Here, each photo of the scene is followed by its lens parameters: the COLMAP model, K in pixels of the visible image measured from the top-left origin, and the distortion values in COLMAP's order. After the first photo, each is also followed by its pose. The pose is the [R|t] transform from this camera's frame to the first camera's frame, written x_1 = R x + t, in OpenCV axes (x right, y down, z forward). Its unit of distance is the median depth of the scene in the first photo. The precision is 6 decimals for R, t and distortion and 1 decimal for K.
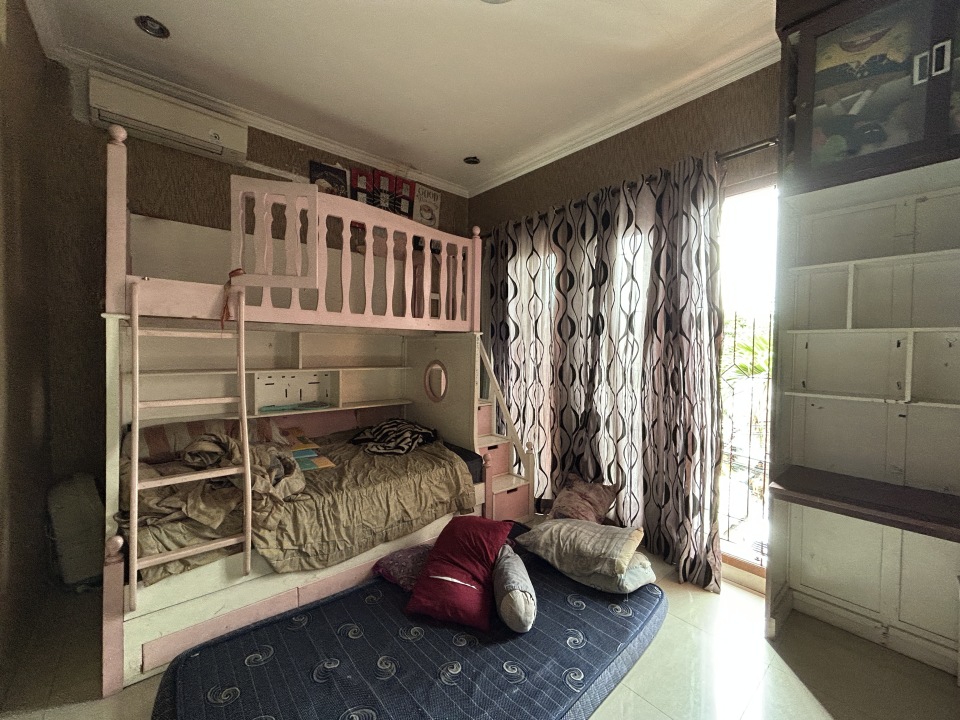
lens RADIAL K [[390.7, 0, 477.9], [0, 390.7, 359.1], [0, 0, 1]] dist [-0.000489, 0.000647]
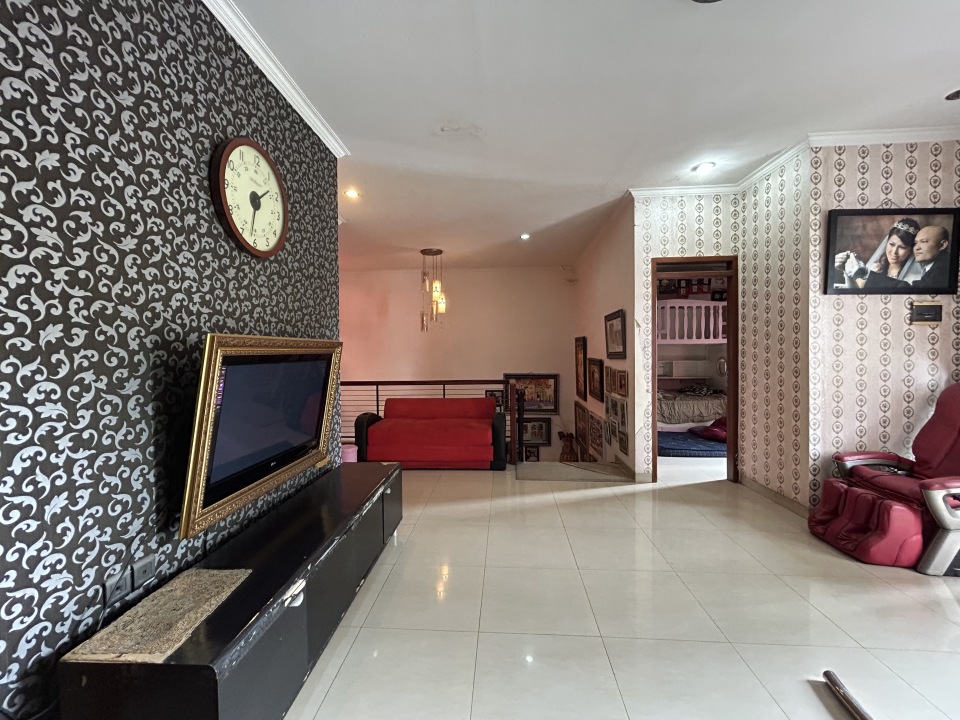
lens RADIAL K [[390.7, 0, 477.9], [0, 390.7, 359.1], [0, 0, 1]] dist [-0.000489, 0.000647]
pose [[0.703602, -0.010391, -0.710519, 0.621029], [0.003999, 0.999935, -0.010663, 0.044736], [0.710583, 0.004661, 0.703597, -1.901678]]
